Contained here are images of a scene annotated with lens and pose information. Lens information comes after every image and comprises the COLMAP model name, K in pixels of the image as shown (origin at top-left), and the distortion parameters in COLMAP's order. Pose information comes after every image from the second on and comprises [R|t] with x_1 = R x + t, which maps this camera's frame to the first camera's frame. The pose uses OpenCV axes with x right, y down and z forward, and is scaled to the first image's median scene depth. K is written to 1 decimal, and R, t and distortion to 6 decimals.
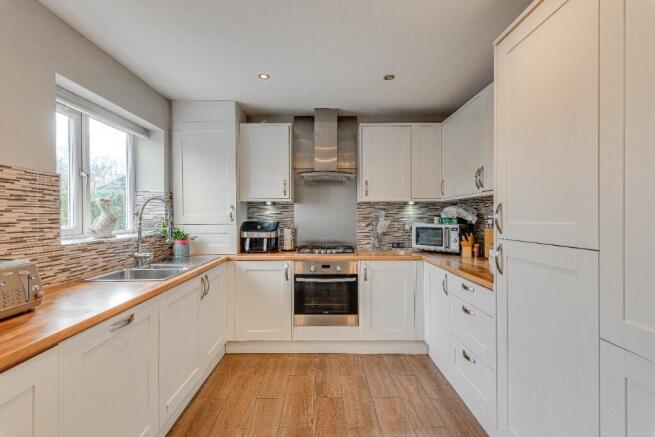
lens RADIAL K [[302.4, 0, 327.5], [0, 302.4, 218.5], [0, 0, 1]] dist [0.018205, 0.000121]
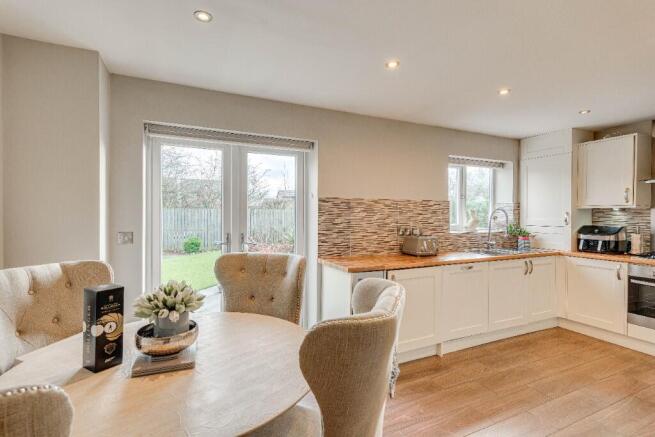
lens RADIAL K [[202.9, 0, 327.5], [0, 202.9, 218.5], [0, 0, 1]] dist [0.000053, 0.000010]
pose [[0.276447, 0.007841, -0.960997, 0.234881], [-0.010145, 0.999935, 0.005240, -0.011942], [0.960976, 0.008301, 0.276508, -0.200460]]
